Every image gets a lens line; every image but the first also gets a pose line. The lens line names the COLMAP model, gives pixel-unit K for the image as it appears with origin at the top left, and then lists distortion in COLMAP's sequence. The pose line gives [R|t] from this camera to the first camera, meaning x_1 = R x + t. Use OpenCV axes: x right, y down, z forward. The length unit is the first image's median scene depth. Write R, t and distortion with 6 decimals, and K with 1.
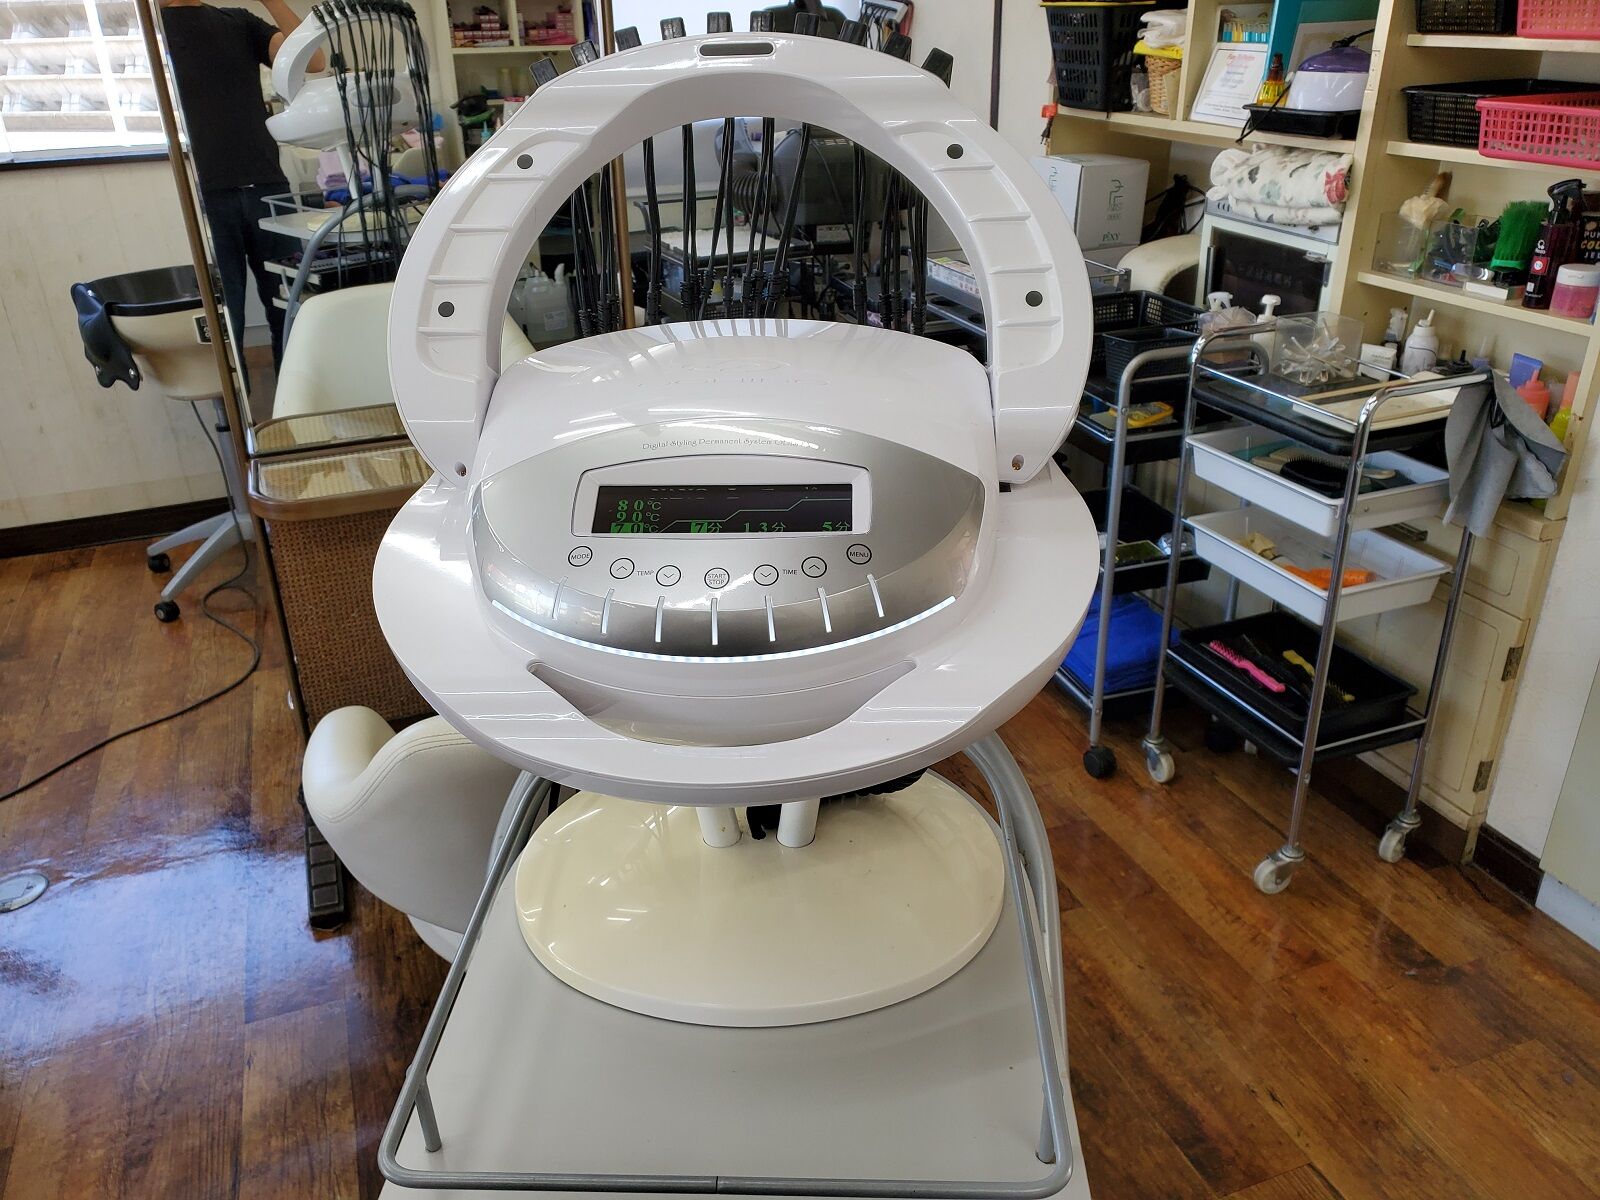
lens RADIAL K [[1245.9, 0, 800.0], [0, 1245.9, 600.0], [0, 0, 1]] dist [0.028673, -0.003071]
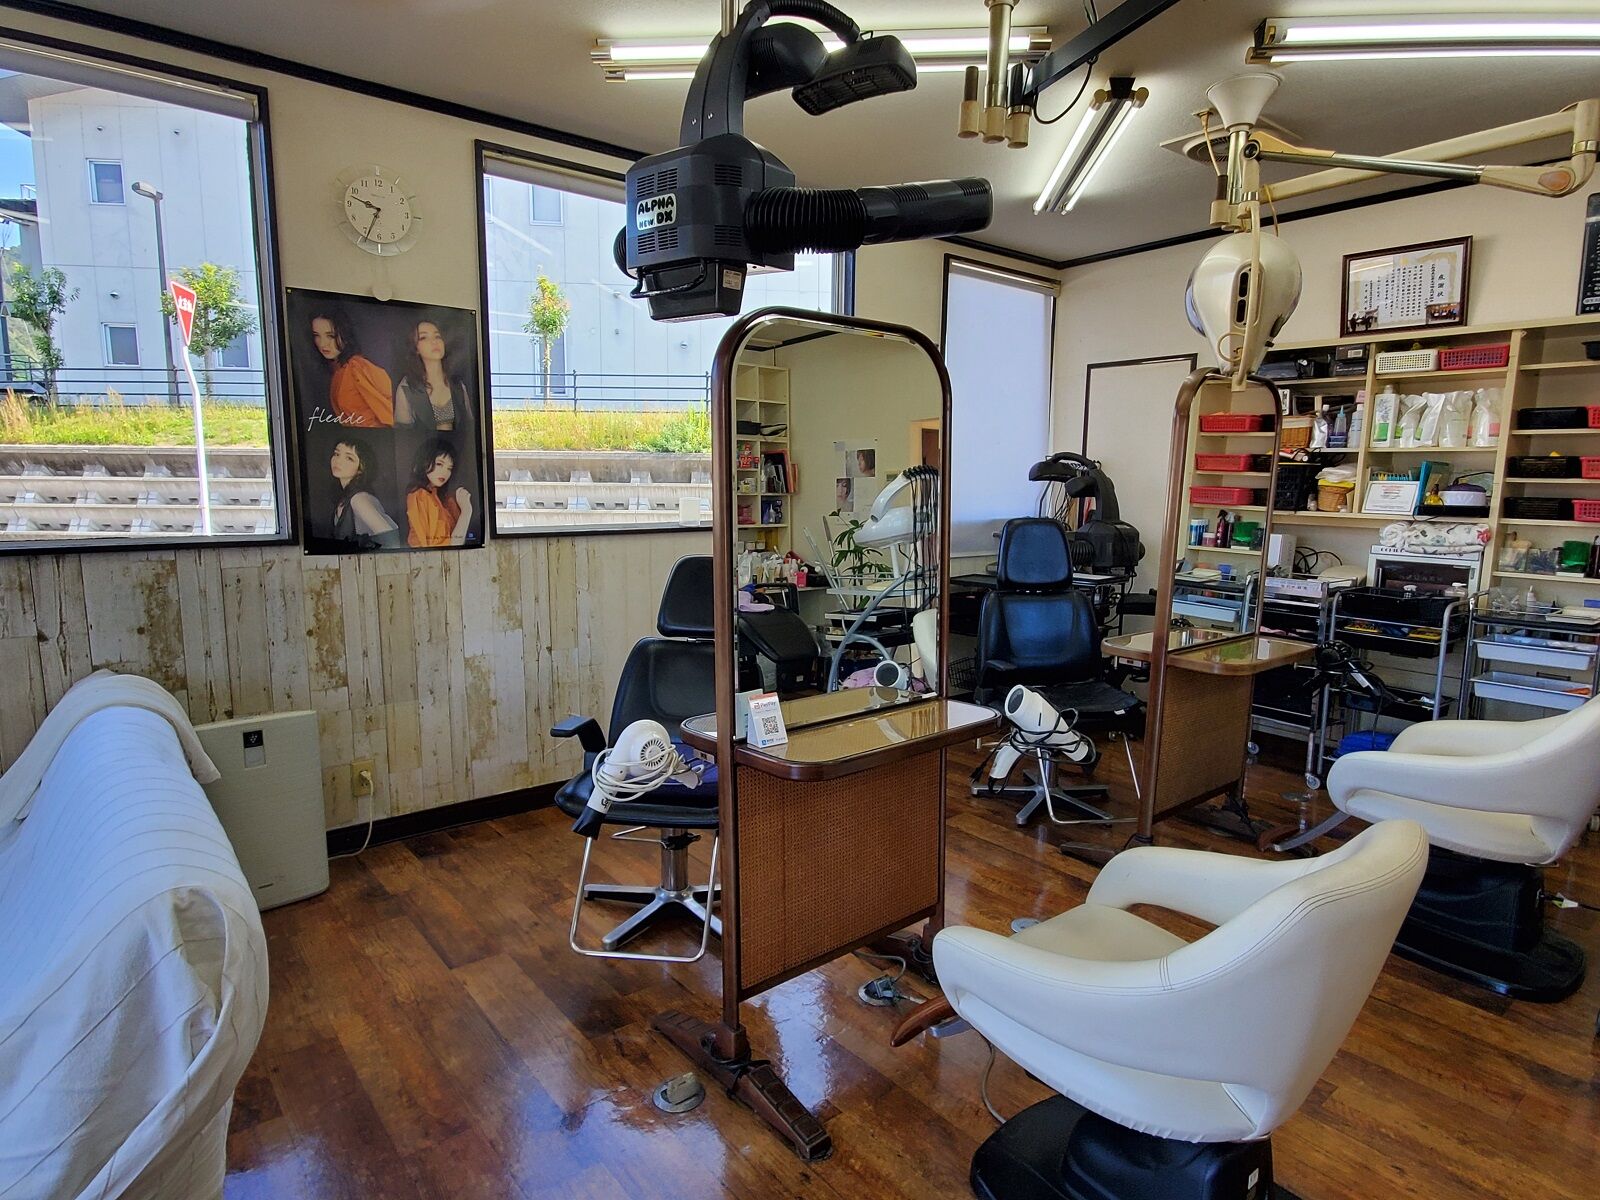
lens RADIAL K [[901.0, 0, 800.0], [0, 901.0, 610.0], [0, 0, 1]] dist [-0.001593, -0.001637]
pose [[0.952948, -0.011557, 0.302913, -1.194773], [0.099688, 0.955641, -0.277149, 0.125624], [-0.286273, 0.294306, 0.911829, -0.105272]]
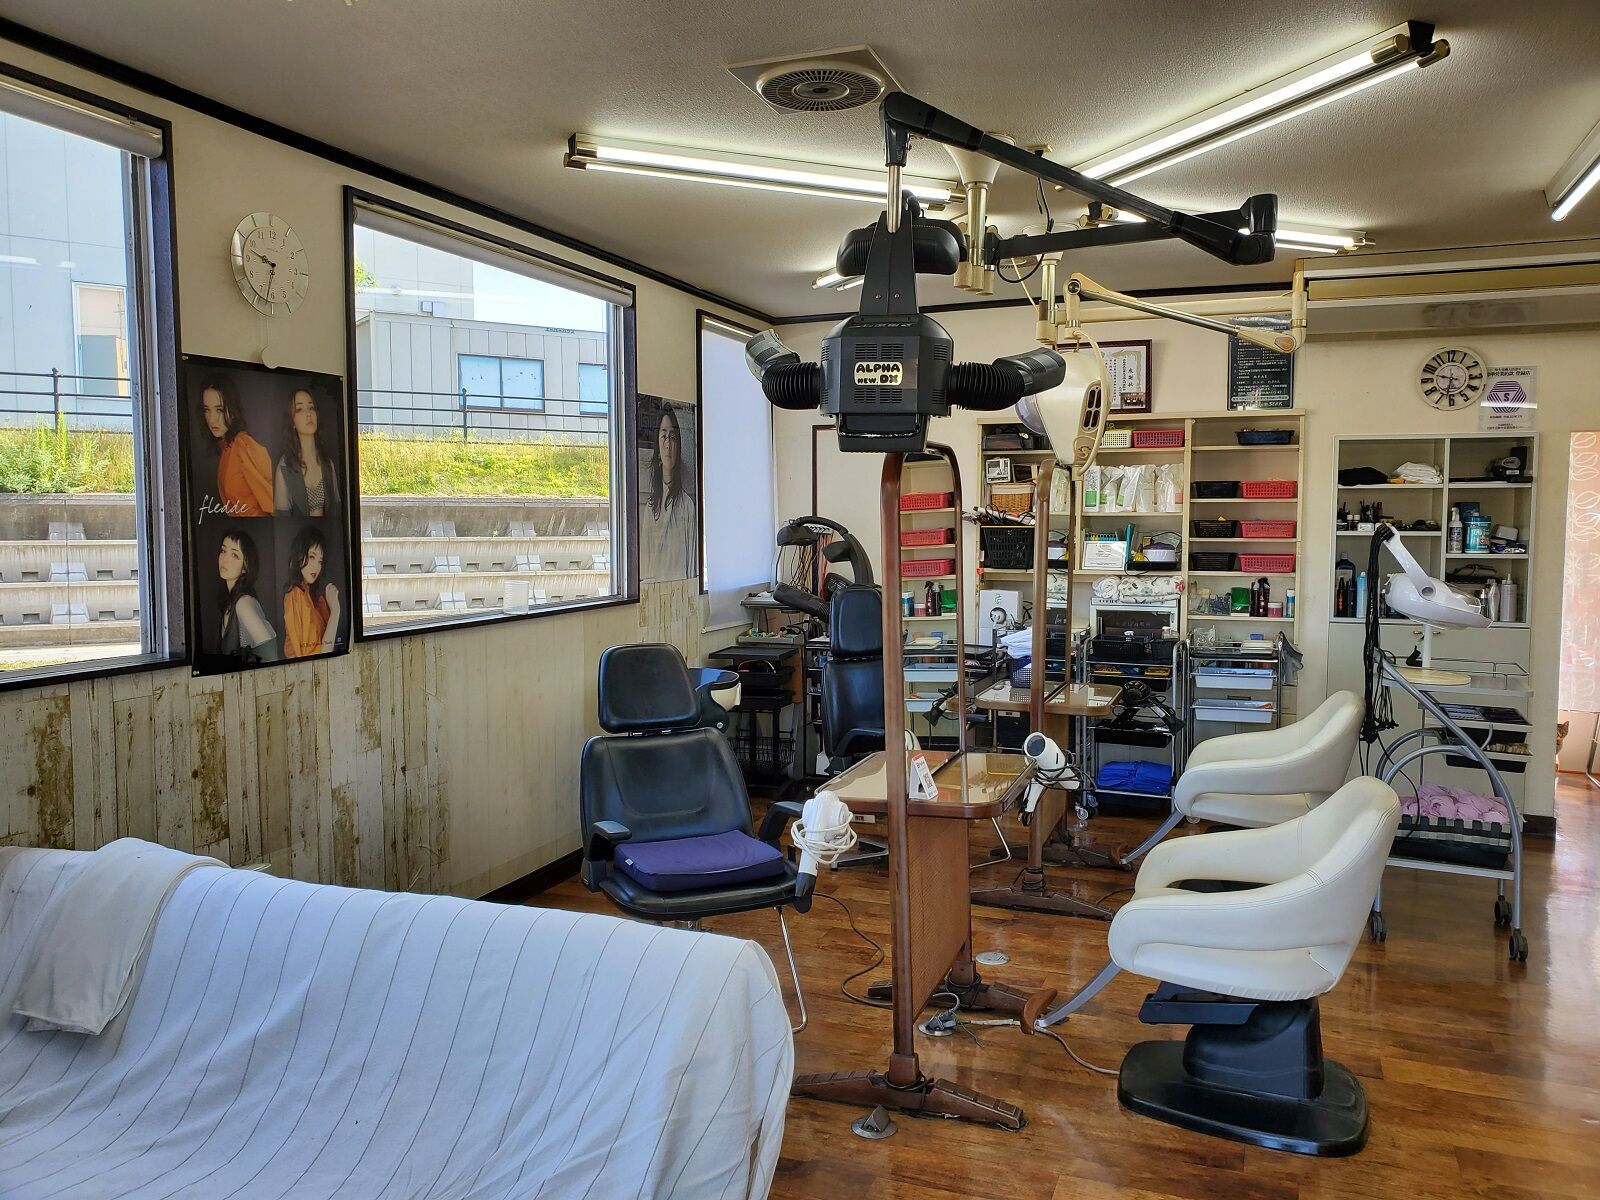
lens RADIAL K [[1245.9, 0, 800.0], [0, 1245.9, 600.0], [0, 0, 1]] dist [0.028673, -0.003071]
pose [[0.678006, -0.030222, 0.734435, -2.020690], [0.304142, 0.921147, -0.242869, 0.104608], [-0.669183, 0.388039, 0.633735, -0.162807]]
